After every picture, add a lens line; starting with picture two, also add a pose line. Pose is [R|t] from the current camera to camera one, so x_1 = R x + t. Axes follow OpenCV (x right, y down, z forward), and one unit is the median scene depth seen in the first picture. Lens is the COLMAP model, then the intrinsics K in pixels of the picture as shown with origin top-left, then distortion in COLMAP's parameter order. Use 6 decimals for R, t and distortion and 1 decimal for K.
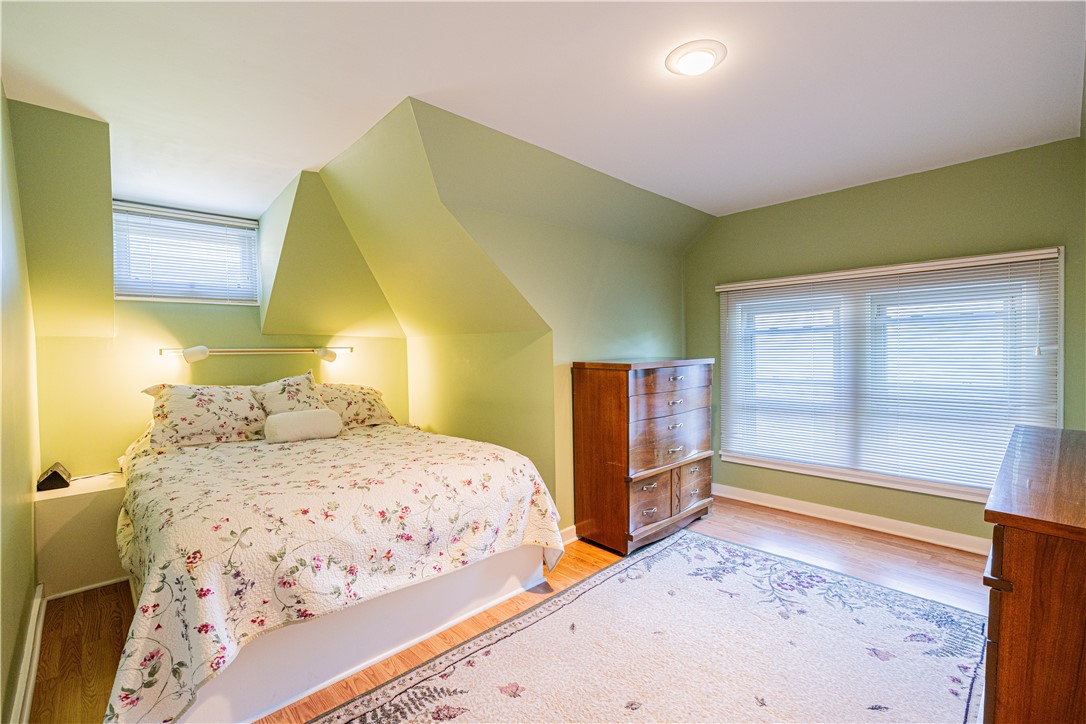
lens RADIAL K [[475.4, 0, 543.0], [0, 475.4, 362.0], [0, 0, 1]] dist [0.000491, 0.000051]
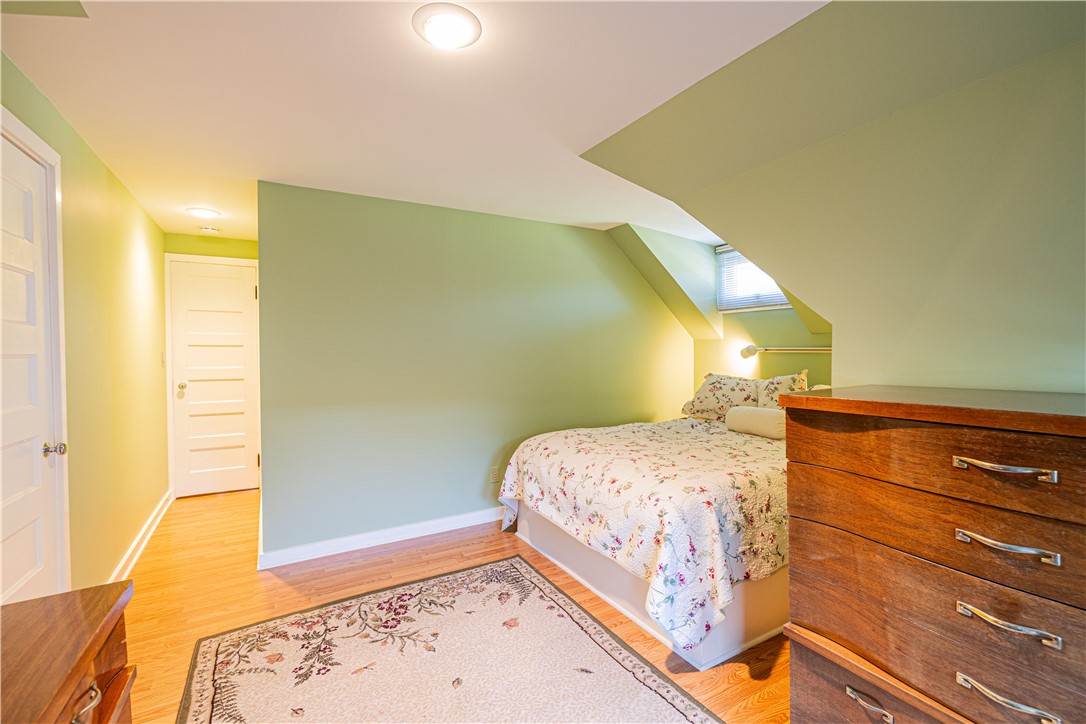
lens RADIAL K [[475.4, 0, 543.0], [0, 475.4, 362.0], [0, 0, 1]] dist [0.000491, 0.000051]
pose [[-0.238522, 0.042650, -0.970200, 0.954877], [-0.013798, 0.998785, 0.047299, -0.063930], [0.971039, 0.024669, -0.237644, 1.161269]]
